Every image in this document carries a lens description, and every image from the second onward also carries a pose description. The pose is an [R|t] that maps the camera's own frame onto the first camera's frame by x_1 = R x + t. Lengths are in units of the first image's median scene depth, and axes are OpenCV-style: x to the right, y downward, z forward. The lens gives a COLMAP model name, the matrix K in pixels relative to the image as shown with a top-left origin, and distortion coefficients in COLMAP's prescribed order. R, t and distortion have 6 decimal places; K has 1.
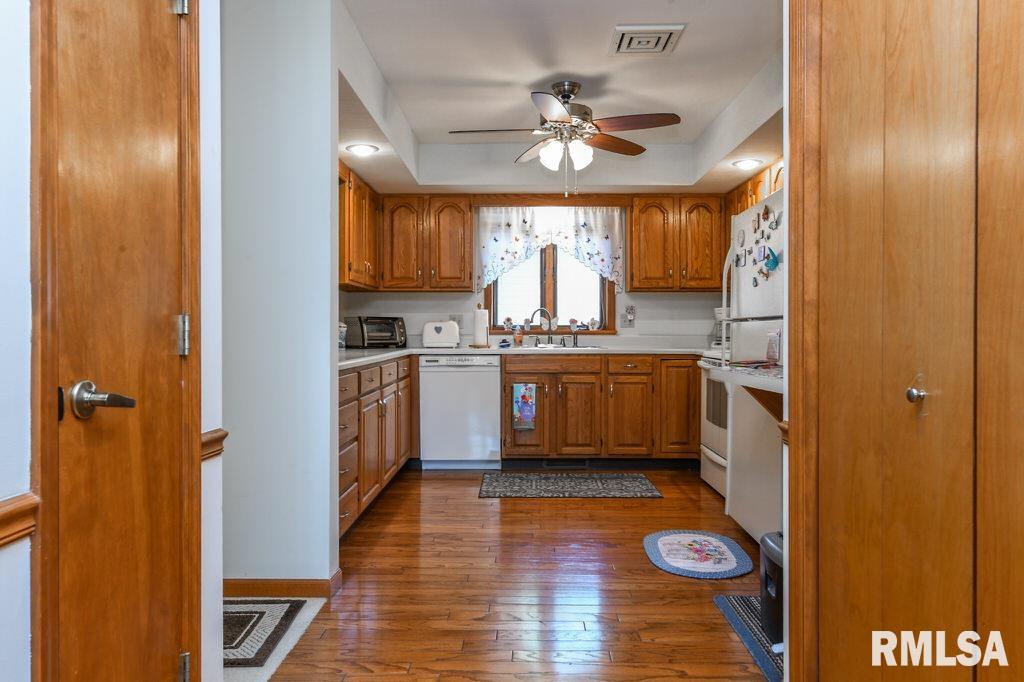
lens RADIAL K [[687.2, 0, 511.4], [0, 687.2, 333.1], [0, 0, 1]] dist [0.004493, -0.000698]
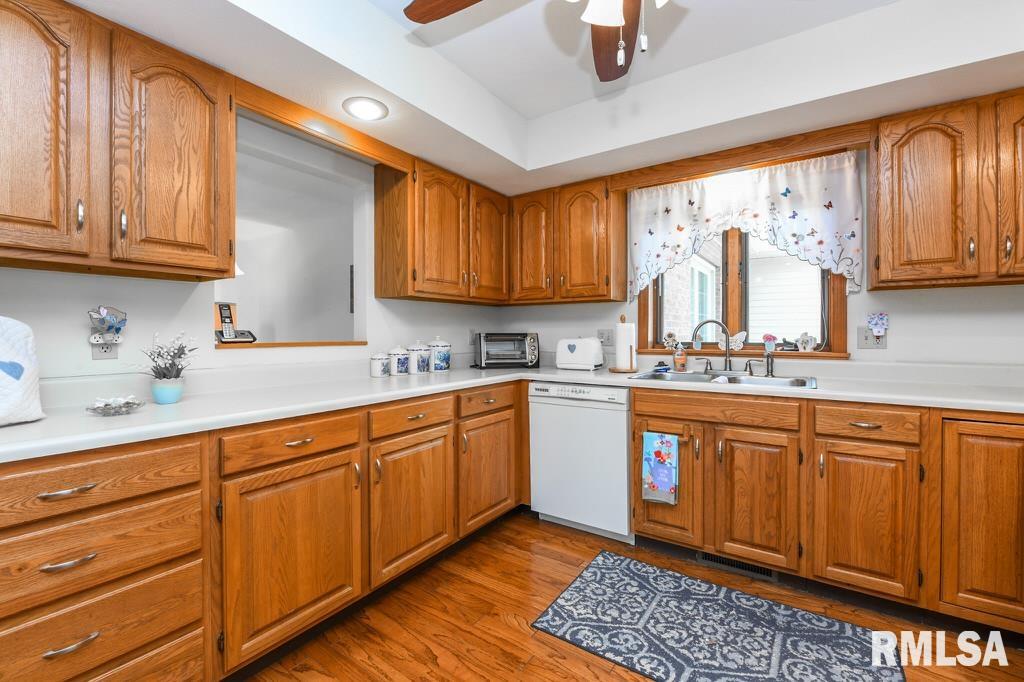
lens RADIAL K [[434.3, 0, 507.0], [0, 434.3, 335.1], [0, 0, 1]] dist [-0.002333, -0.000903]
pose [[0.826321, 0.001423, -0.563198, 0.131960], [-0.000387, 0.999998, 0.001958, -0.023074], [0.563200, -0.001400, 0.826320, 0.558114]]
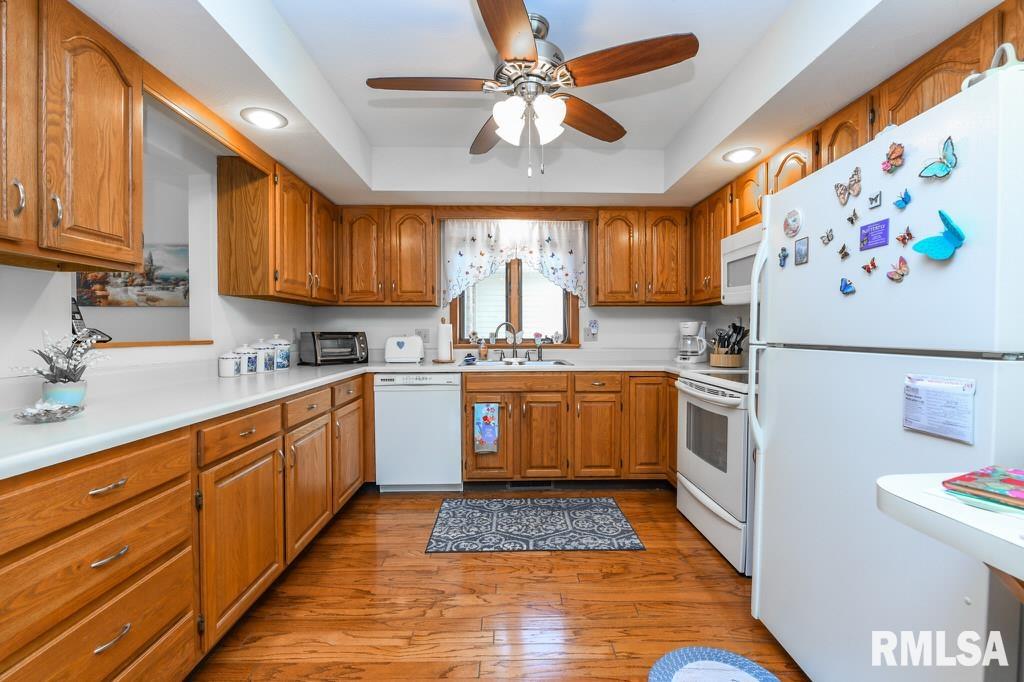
lens RADIAL K [[434.3, 0, 509.4], [0, 434.3, 338.3], [0, 0, 1]] dist [-0.000954, -0.000686]
pose [[0.999604, -0.002195, 0.028045, 0.033541], [0.001888, 0.999938, 0.010975, -0.021841], [-0.028067, -0.010917, 0.999546, 0.401659]]
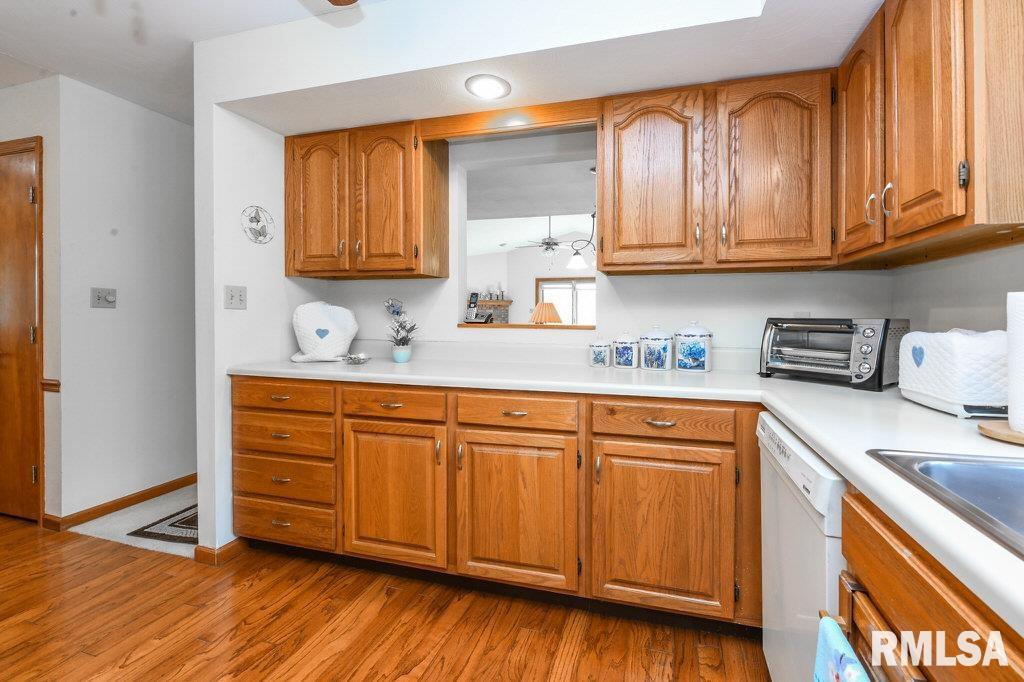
lens RADIAL K [[415.9, 0, 564.1], [0, 415.9, 322.8], [0, 0, 1]] dist [-0.013303, 0.000045]
pose [[-0.227490, 0.010357, -0.973725, 0.147620], [-0.010969, 0.999853, 0.013197, -0.023465], [0.973719, 0.013683, -0.227343, 0.931911]]
